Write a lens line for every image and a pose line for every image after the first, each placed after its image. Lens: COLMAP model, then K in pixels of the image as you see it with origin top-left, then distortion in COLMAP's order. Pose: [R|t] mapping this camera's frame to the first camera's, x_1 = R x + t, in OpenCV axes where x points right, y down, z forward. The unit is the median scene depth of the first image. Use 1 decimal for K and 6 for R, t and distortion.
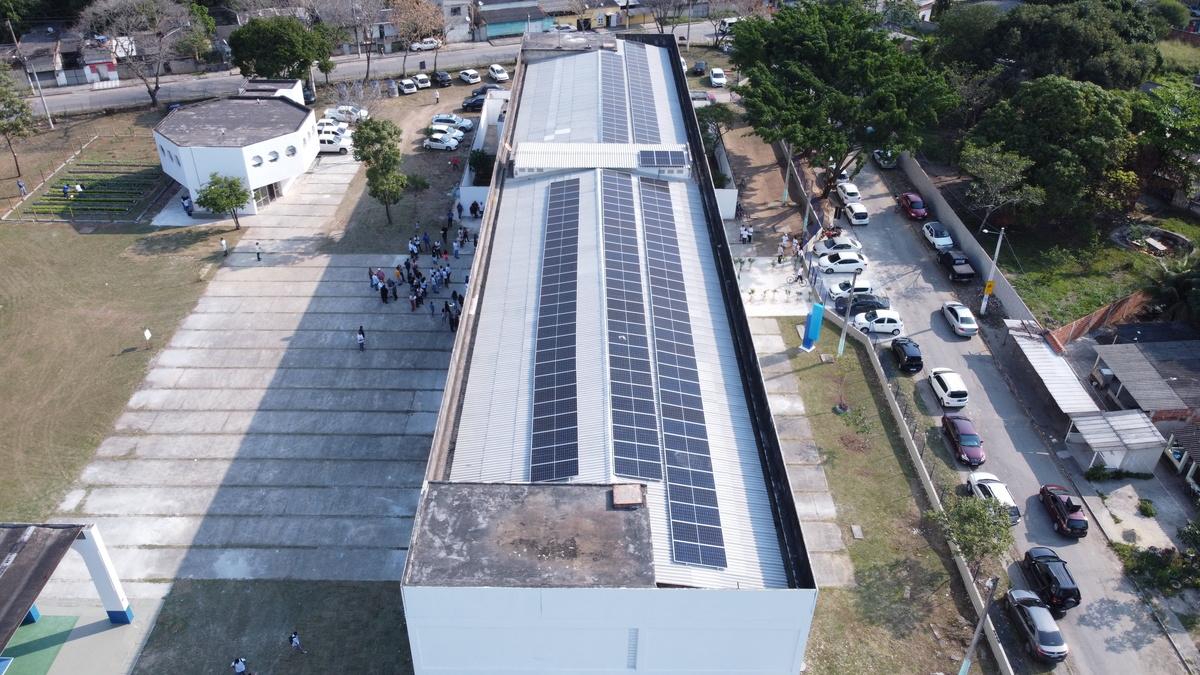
lens RADIAL K [[919.0, 0, 598.8], [0, 919.0, 333.6], [0, 0, 1]] dist [-0.005566, 0.001866]
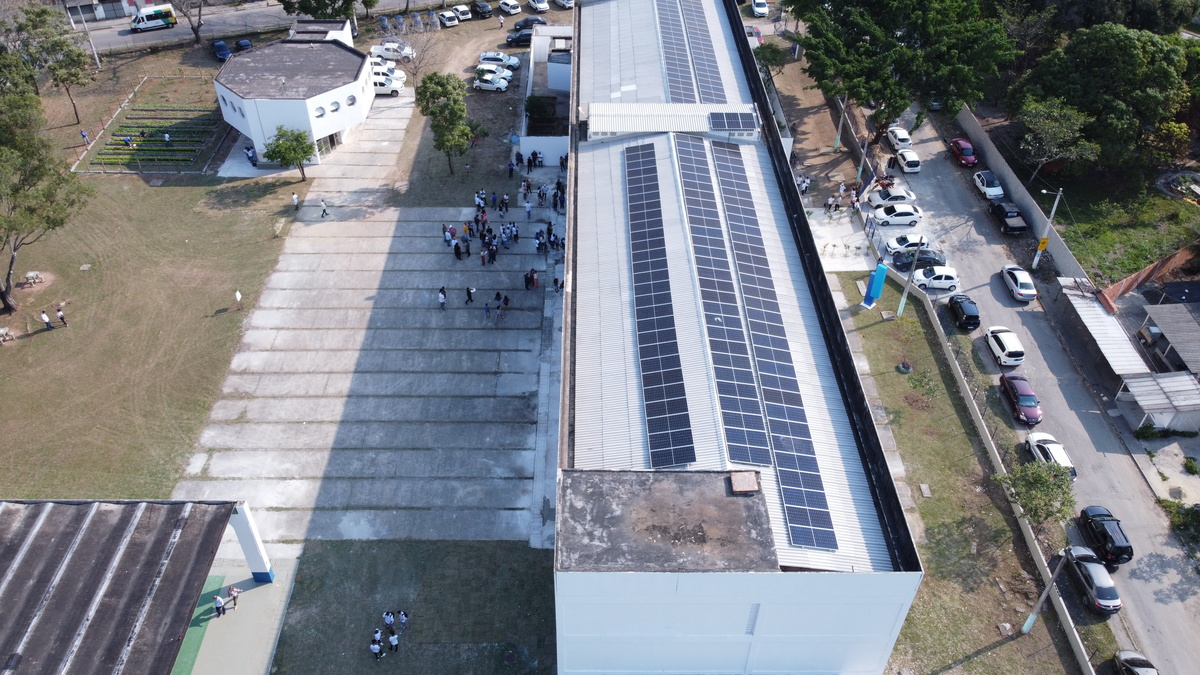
lens RADIAL K [[919.0, 0, 598.9], [0, 919.0, 335.3], [0, 0, 1]] dist [-0.005566, 0.001866]
pose [[0.999988, -0.004486, 0.001865, -0.086287], [0.004239, 0.993210, 0.116257, -0.076588], [-0.002374, -0.116248, 0.993217, -0.045360]]
